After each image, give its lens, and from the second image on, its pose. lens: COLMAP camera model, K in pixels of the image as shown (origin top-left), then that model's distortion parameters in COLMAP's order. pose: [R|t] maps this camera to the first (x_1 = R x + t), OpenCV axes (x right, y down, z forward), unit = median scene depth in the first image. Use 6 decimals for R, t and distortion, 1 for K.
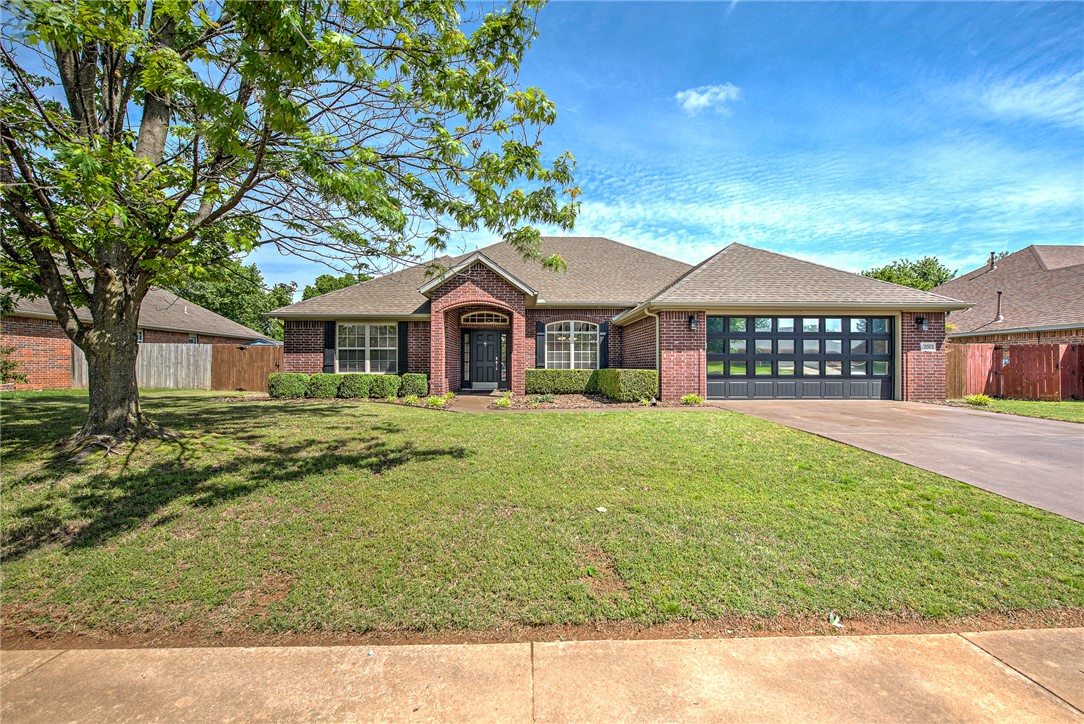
lens RADIAL K [[437.0, 0, 542.0], [0, 437.0, 362.0], [0, 0, 1]] dist [-0.003090, -0.001098]
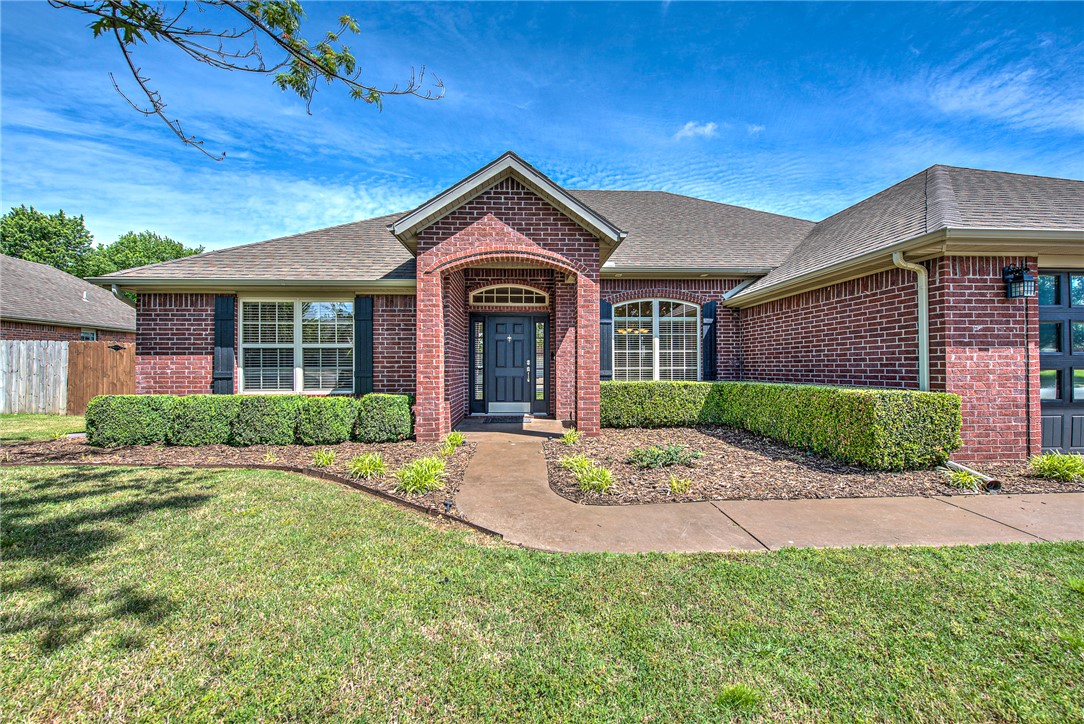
lens RADIAL K [[437.0, 0, 542.0], [0, 437.0, 362.0], [0, 0, 1]] dist [-0.003090, -0.001098]
pose [[0.999859, -0.003370, 0.016429, -0.109461], [0.003406, 0.999992, -0.002158, -0.009057], [-0.016422, 0.002214, 0.999863, 0.459298]]
